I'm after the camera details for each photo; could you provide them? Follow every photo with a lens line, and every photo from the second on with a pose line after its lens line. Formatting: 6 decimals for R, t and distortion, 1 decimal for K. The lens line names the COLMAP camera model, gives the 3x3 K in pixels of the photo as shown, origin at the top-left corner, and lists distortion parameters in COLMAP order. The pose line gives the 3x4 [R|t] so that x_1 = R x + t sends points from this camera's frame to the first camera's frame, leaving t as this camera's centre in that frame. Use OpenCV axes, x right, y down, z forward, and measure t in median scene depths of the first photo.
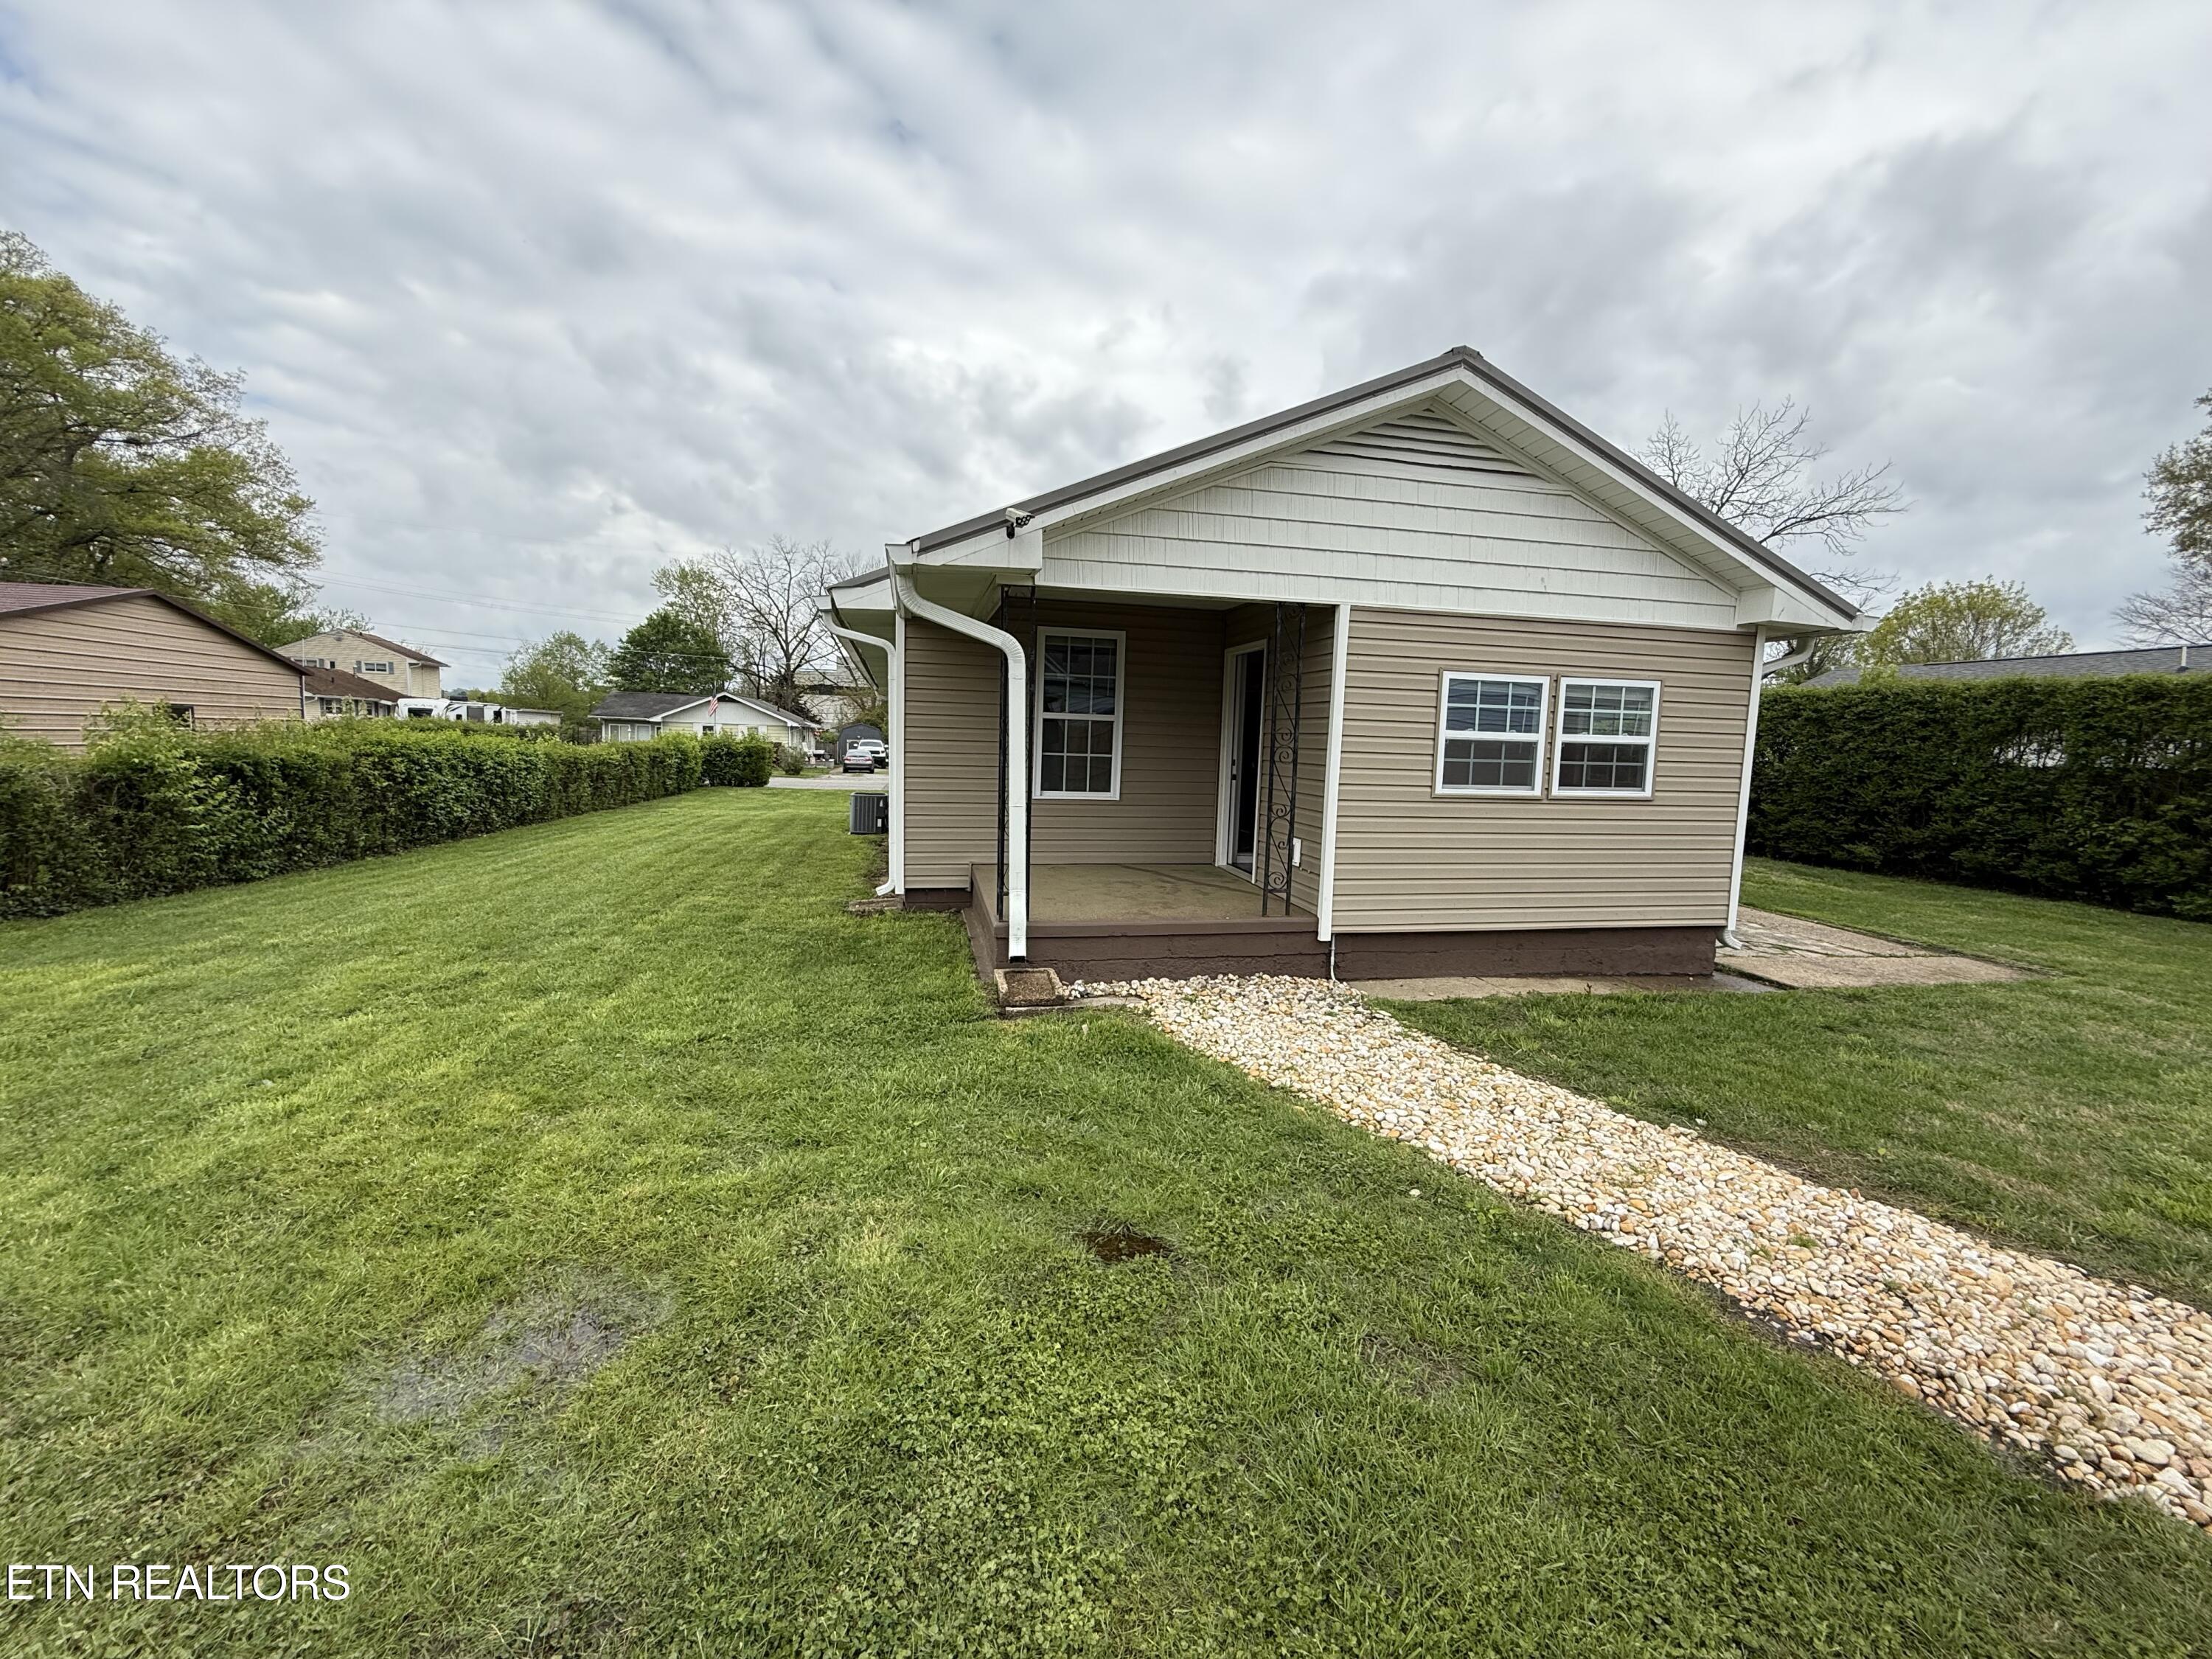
lens RADIAL K [[880.4, 0, 1106.0], [0, 880.4, 829.5], [0, 0, 1]] dist [-0.002493, 0.000533]
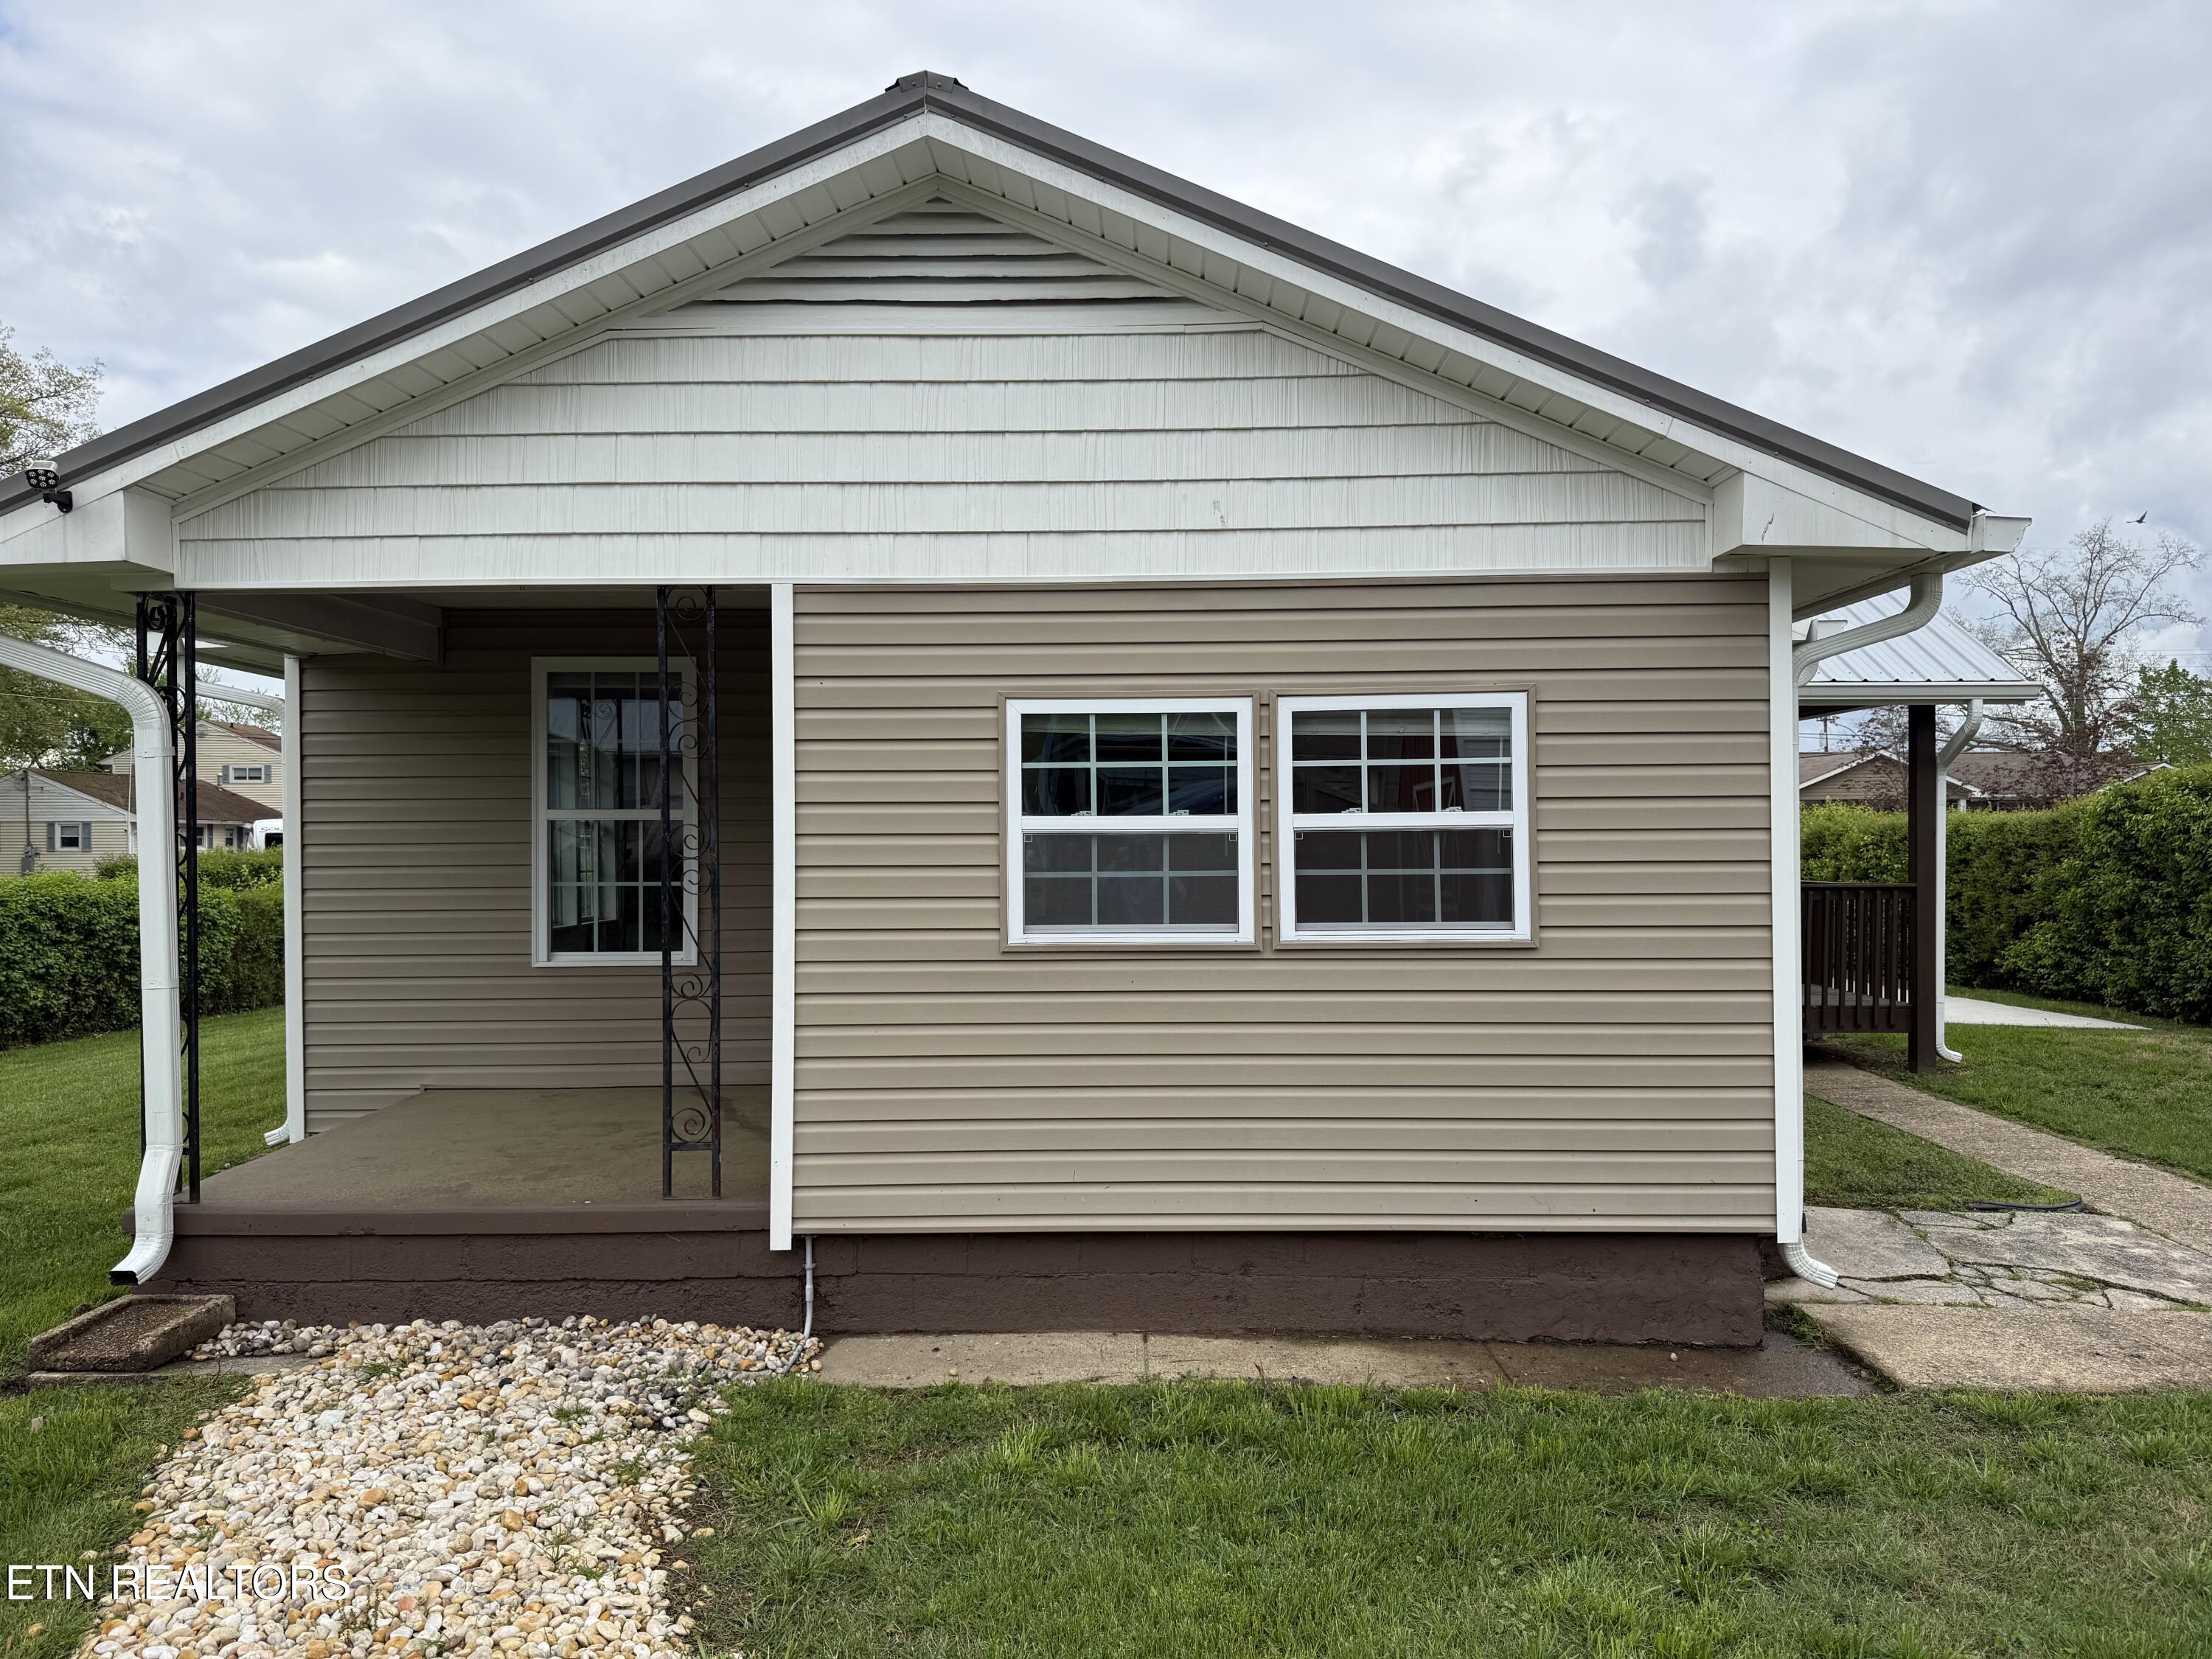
lens RADIAL K [[1543.4, 0, 1106.0], [0, 1543.4, 829.5], [0, 0, 1]] dist [0.097566, -0.139297]
pose [[0.974781, -0.037463, -0.219996, 0.615424], [0.012092, 0.993227, -0.115559, -0.003984], [0.222835, 0.109984, 0.968632, 0.165700]]
